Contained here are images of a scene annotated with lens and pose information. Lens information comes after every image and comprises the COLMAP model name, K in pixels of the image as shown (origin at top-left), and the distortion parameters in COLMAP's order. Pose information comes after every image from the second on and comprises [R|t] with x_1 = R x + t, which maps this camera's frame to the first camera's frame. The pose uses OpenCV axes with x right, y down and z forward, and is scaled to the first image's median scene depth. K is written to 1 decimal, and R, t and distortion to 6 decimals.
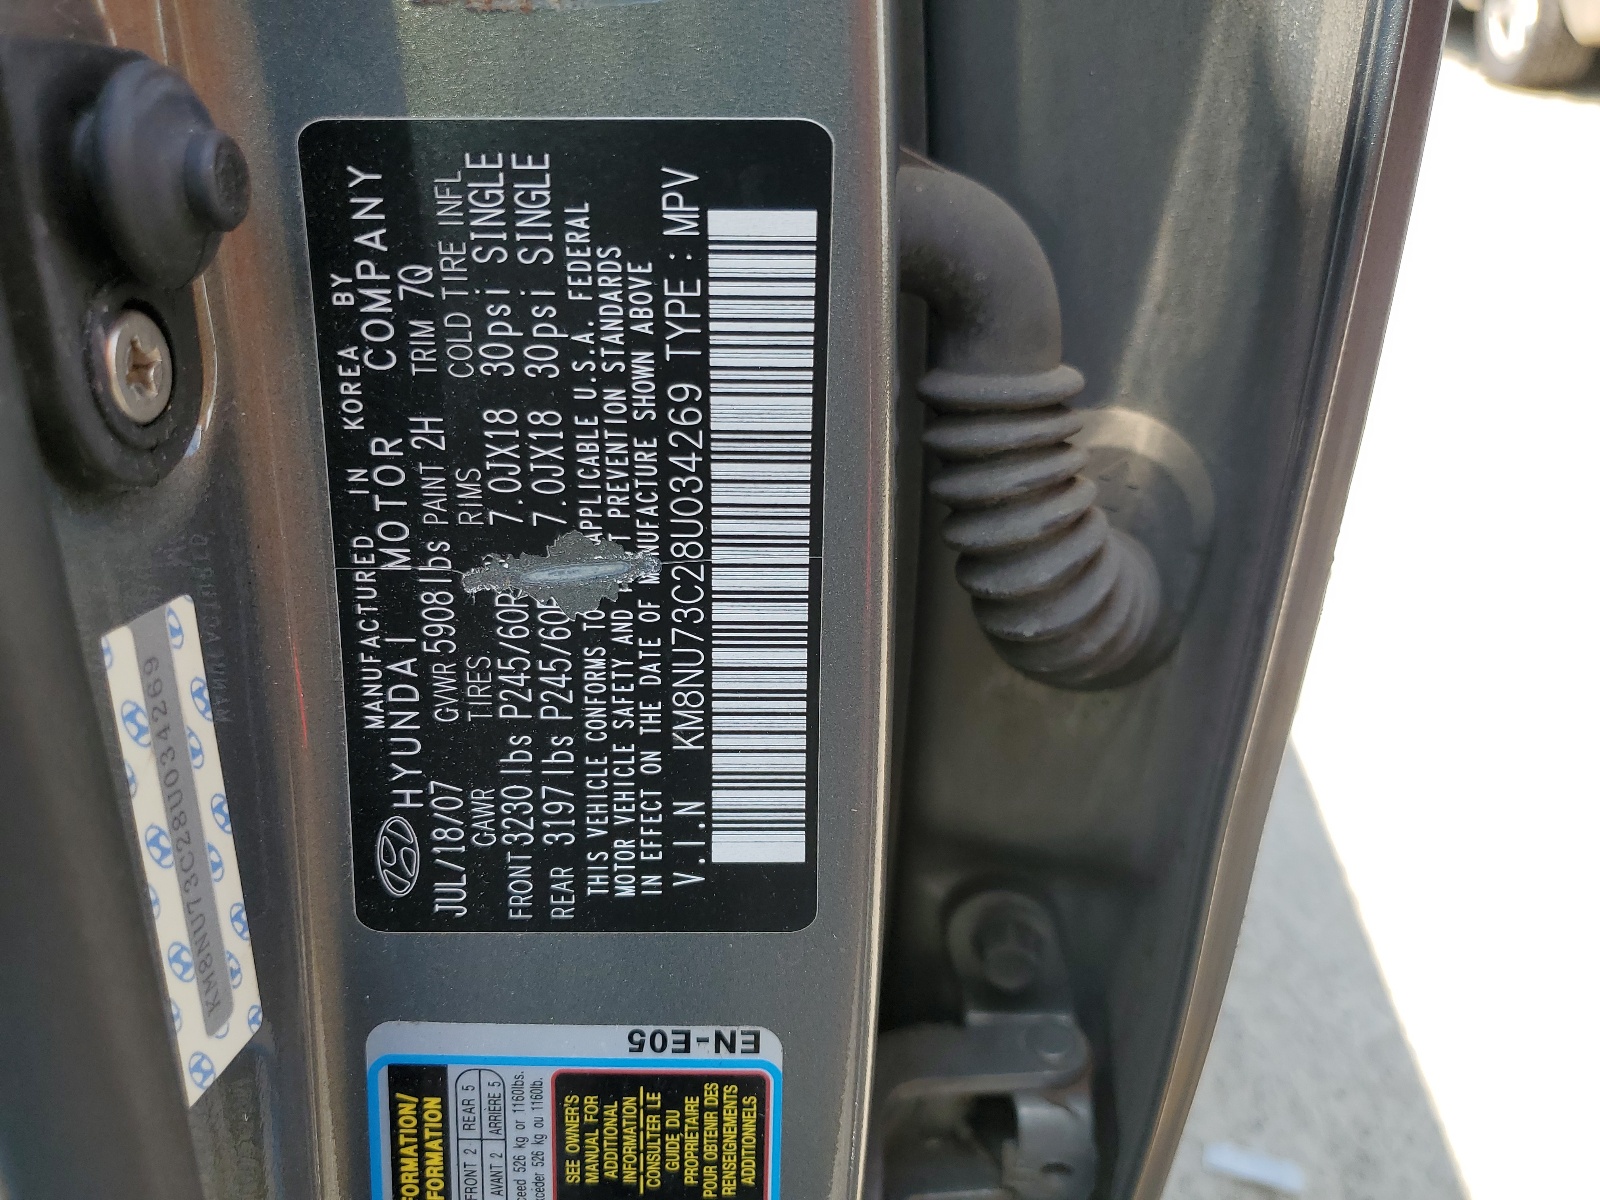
lens RADIAL K [[1229.3, 0, 798.9], [0, 1229.3, 602.0], [0, 0, 1]] dist [0.000840, -0.004450]
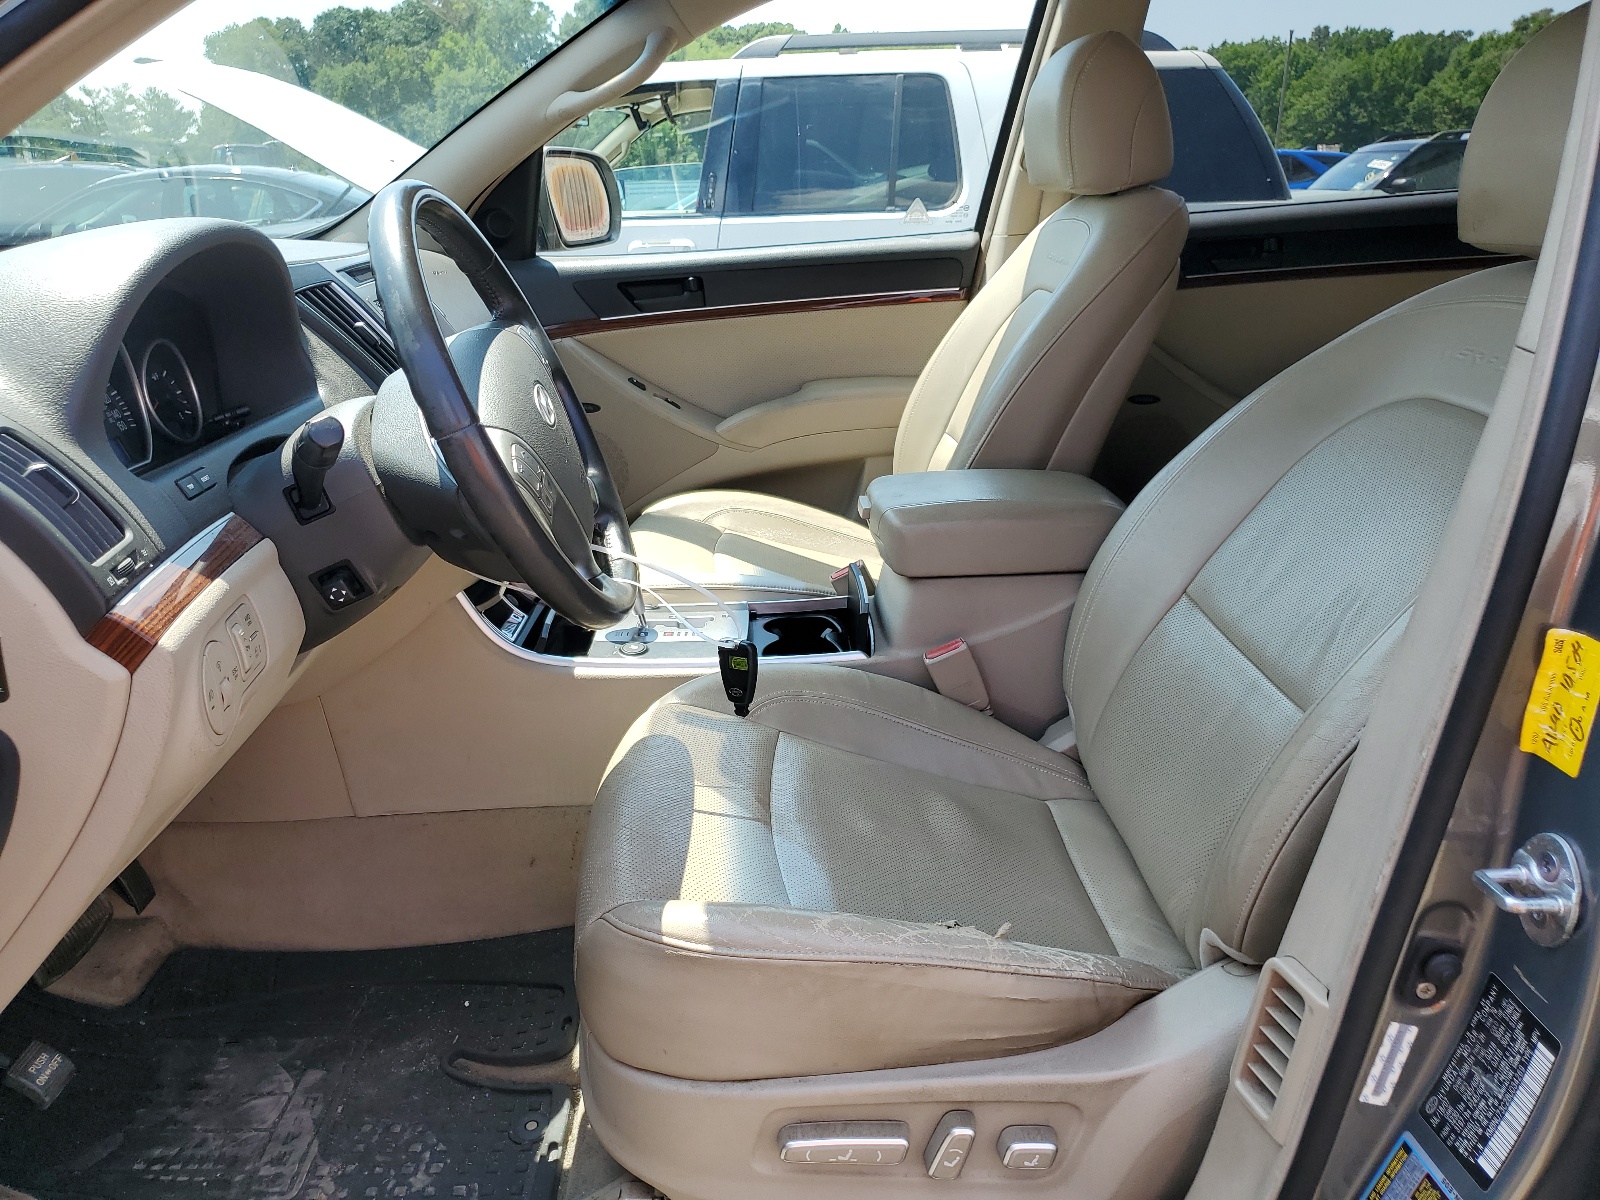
lens RADIAL K [[1229.3, 0, 799.6], [0, 1229.3, 601.8], [0, 0, 1]] dist [0.000840, -0.004450]
pose [[0.135962, 0.346736, -0.928056, 2.946982], [-0.467866, 0.848188, 0.248352, -1.414562], [0.873279, 0.400439, 0.277548, -3.051559]]
